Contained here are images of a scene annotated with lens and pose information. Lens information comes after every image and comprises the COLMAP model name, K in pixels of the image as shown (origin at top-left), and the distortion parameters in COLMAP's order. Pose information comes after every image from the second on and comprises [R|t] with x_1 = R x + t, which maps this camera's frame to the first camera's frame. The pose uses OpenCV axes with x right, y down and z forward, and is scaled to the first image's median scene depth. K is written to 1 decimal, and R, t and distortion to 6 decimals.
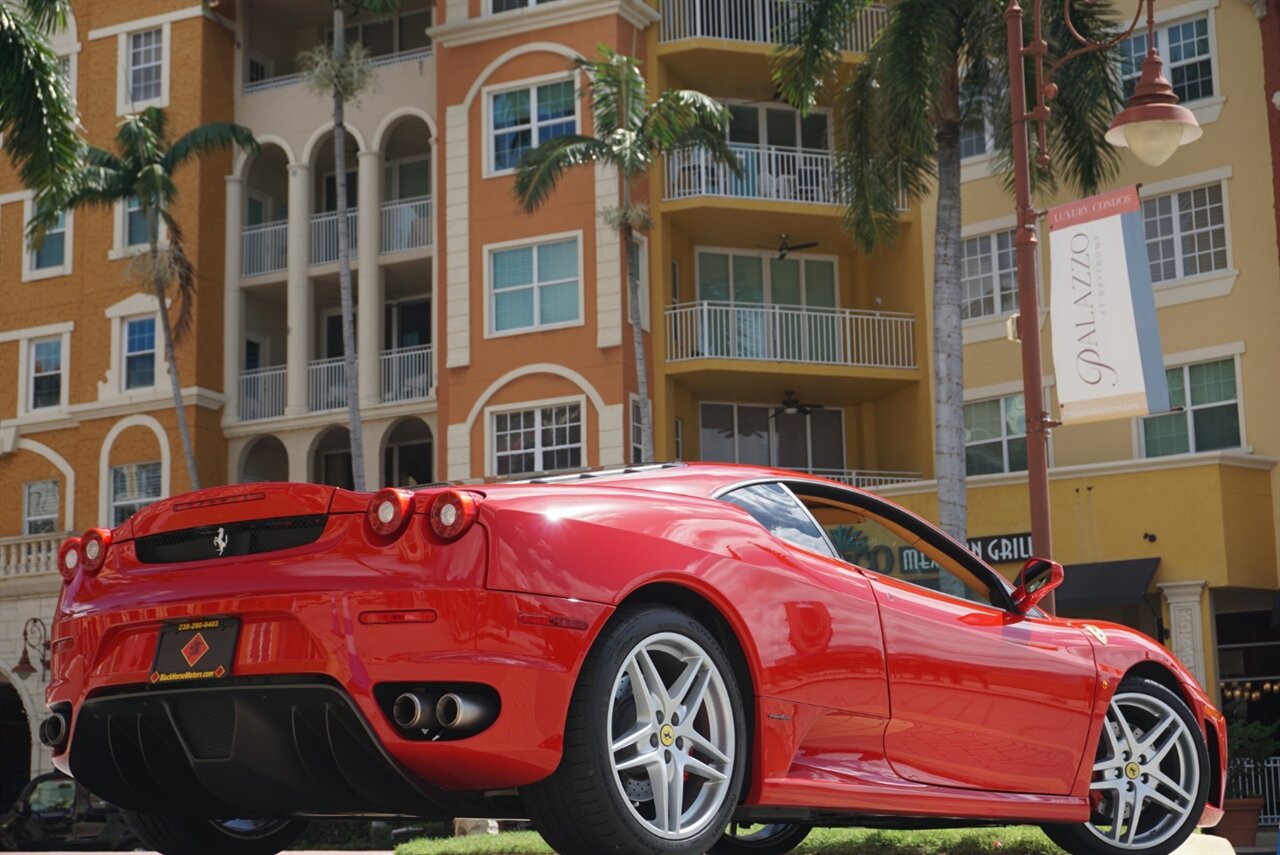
lens RADIAL K [[2390.2, 0, 640.7], [0, 2390.2, 413.4], [0, 0, 1]] dist [-0.024638, 0.421716]
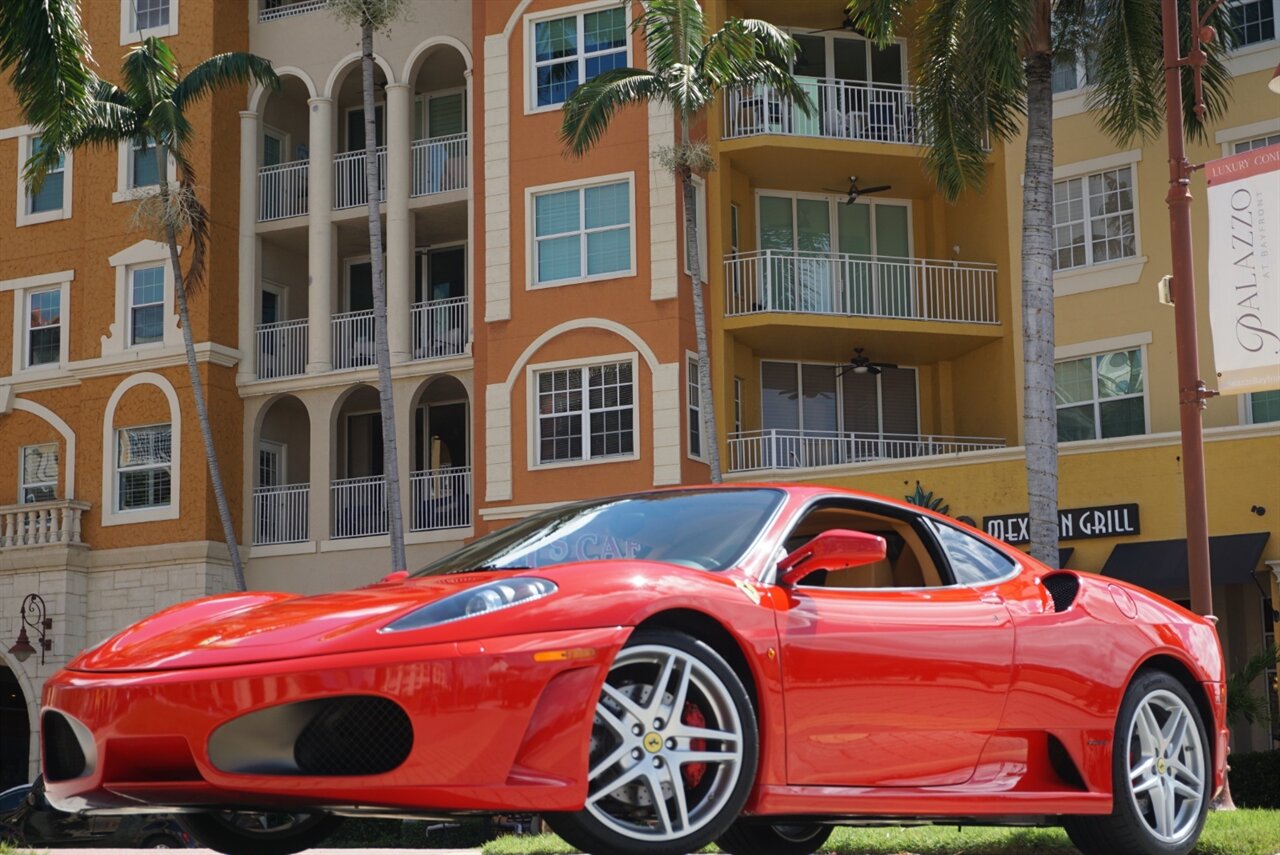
lens RADIAL K [[2639.3, 0, 638.5], [0, 2639.3, 399.4], [0, 0, 1]] dist [-0.005536, 0.343695]
pose [[0.999954, 0.002349, -0.009305, -0.012689], [-0.002238, 0.999927, 0.011915, -0.001684], [0.009332, -0.011894, 0.999886, -0.009086]]
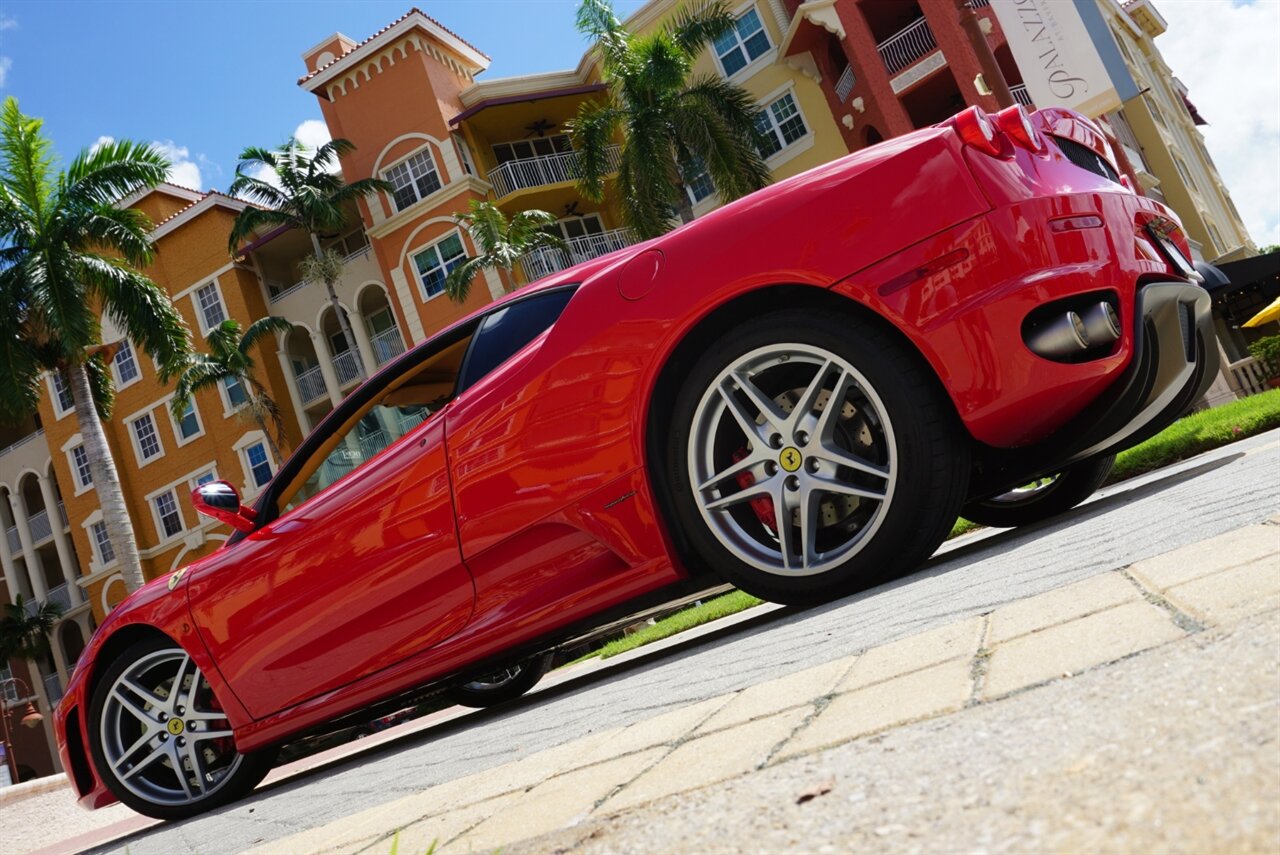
lens RADIAL K [[1172.0, 0, 623.2], [0, 1172.0, 424.7], [0, 0, 1]] dist [-0.000983, 0.002218]
pose [[0.945241, -0.307111, 0.110460, -0.049655], [0.308566, 0.951194, 0.004097, 0.025990], [-0.106327, 0.030212, 0.993872, 0.143654]]
